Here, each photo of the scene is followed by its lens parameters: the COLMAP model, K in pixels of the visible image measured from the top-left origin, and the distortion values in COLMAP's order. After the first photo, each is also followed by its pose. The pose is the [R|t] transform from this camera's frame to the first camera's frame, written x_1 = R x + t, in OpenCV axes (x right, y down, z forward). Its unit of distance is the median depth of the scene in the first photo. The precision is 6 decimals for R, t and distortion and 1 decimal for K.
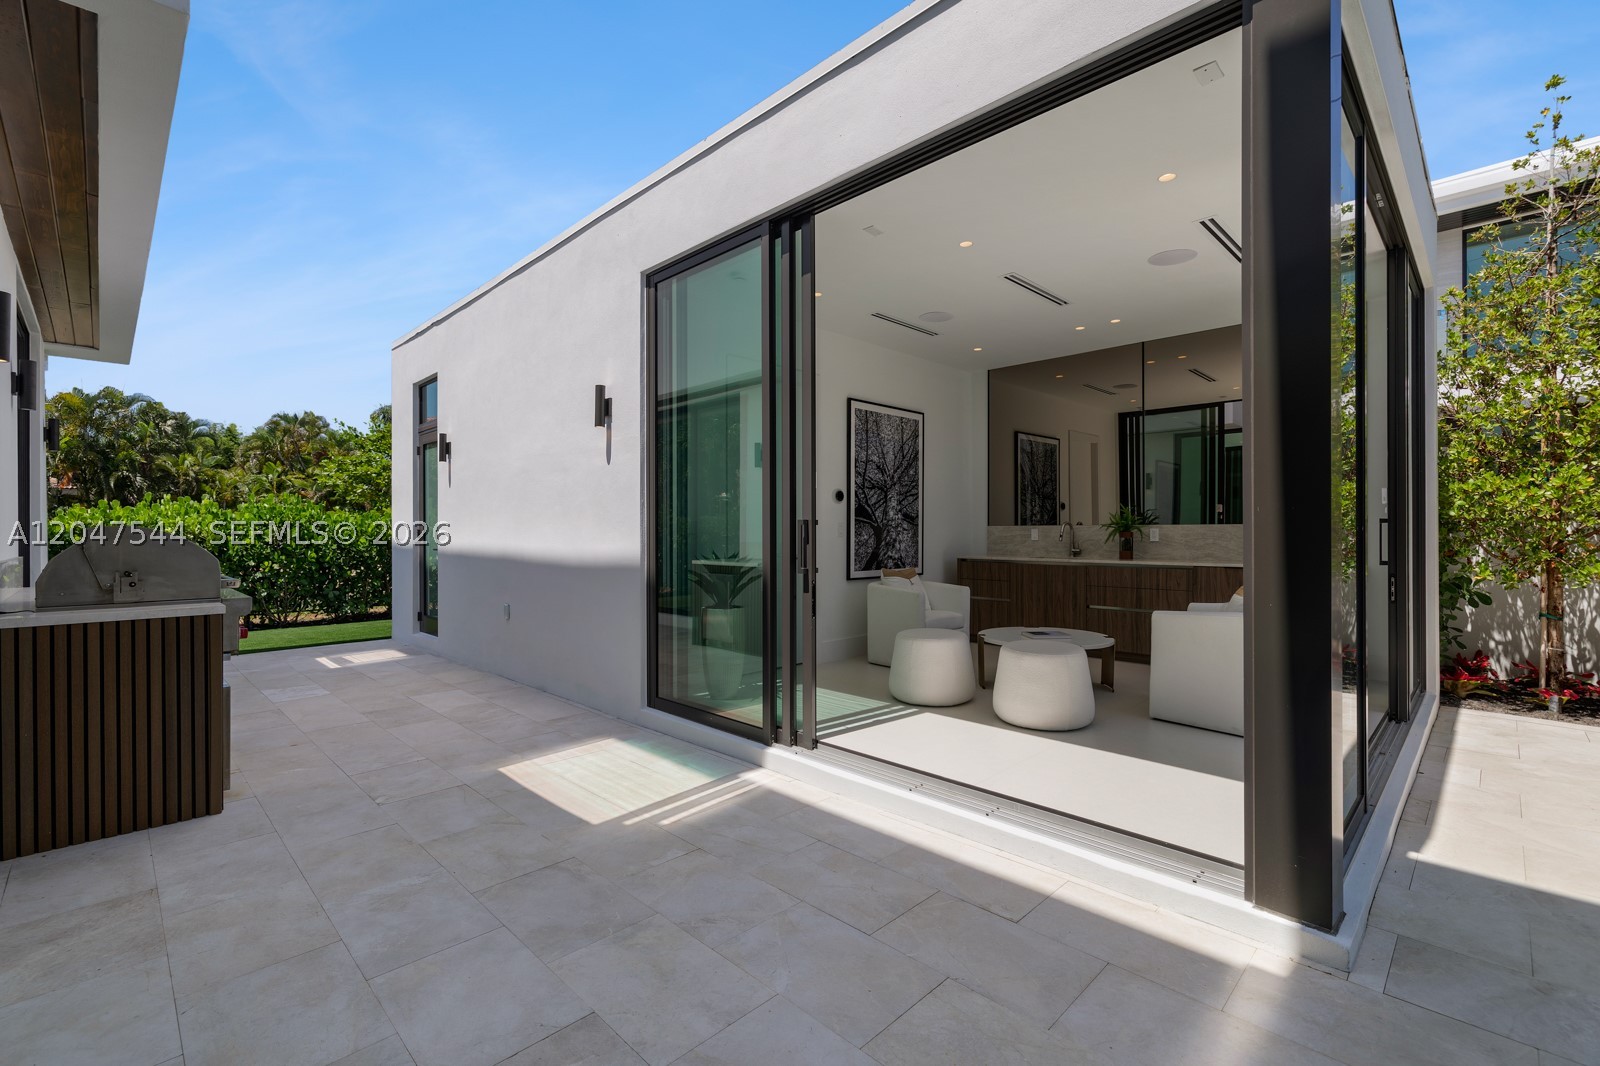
lens RADIAL K [[697.0, 0, 801.0], [0, 697.0, 529.0], [0, 0, 1]] dist [-0.003709, 0.001029]
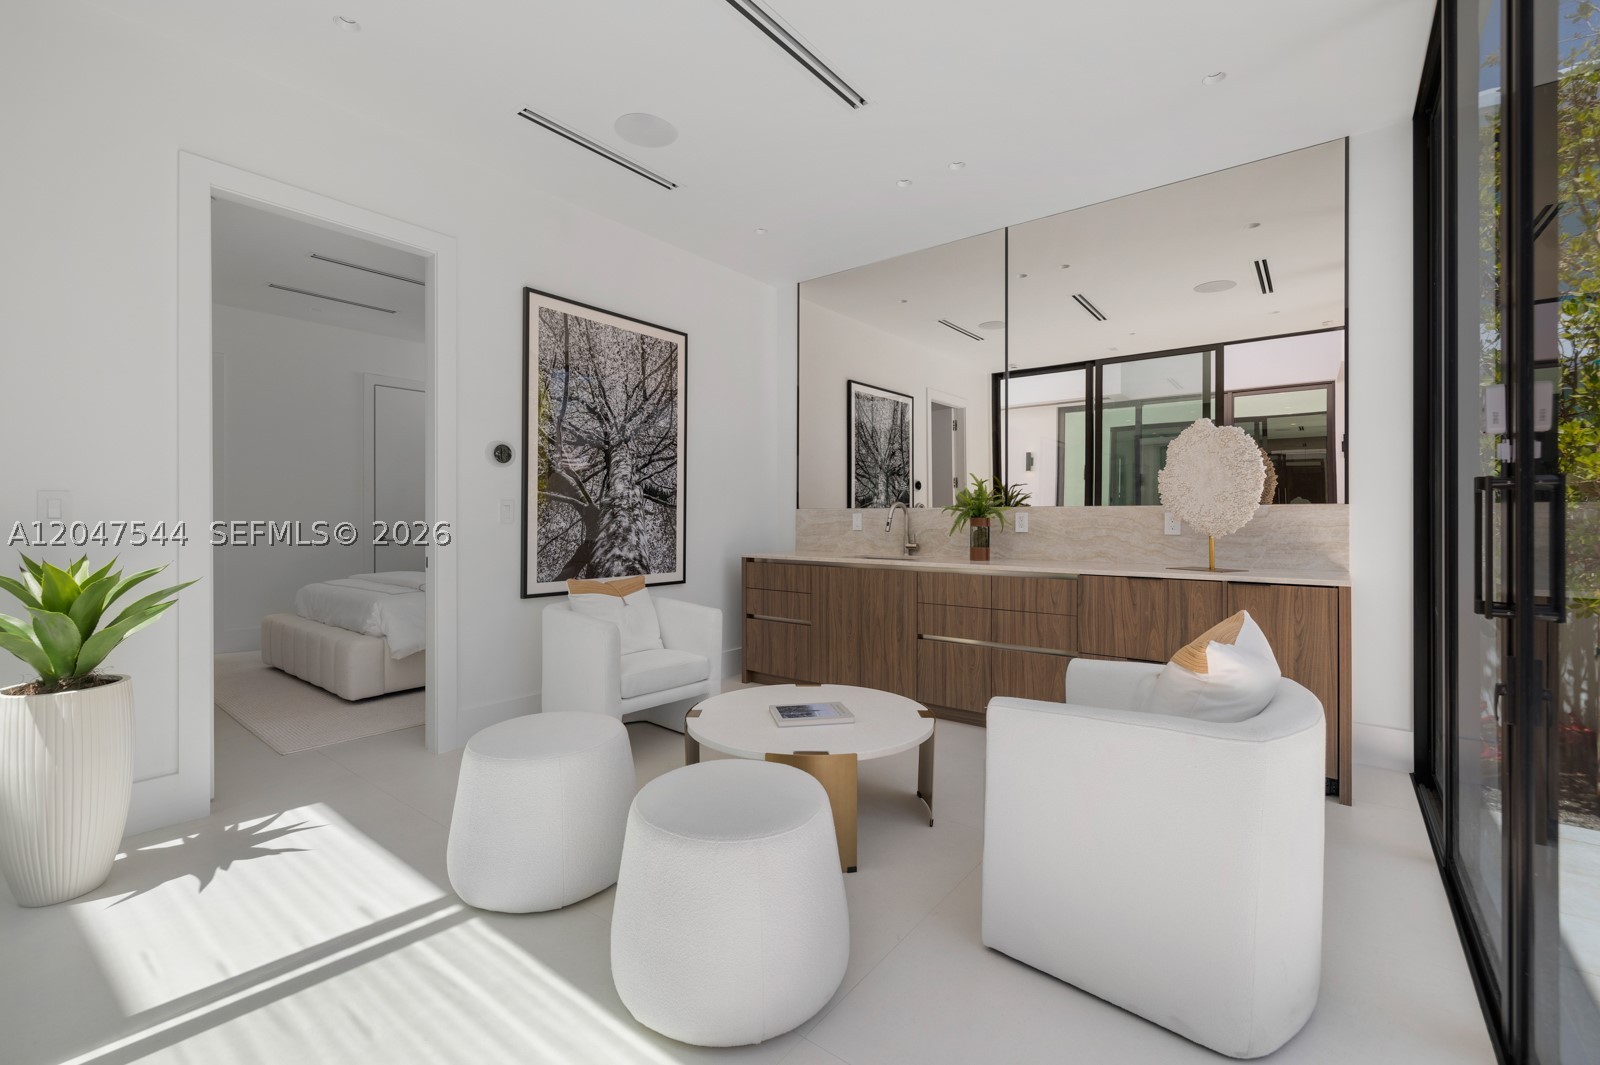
lens RADIAL K [[675.1, 0, 797.9], [0, 675.1, 518.5], [0, 0, 1]] dist [-0.002416, 0.000040]
pose [[0.992570, 0.003680, 0.121618, 0.223982], [-0.004014, 0.999989, 0.002503, 0.003969], [-0.121607, -0.002973, 0.992574, 0.400756]]
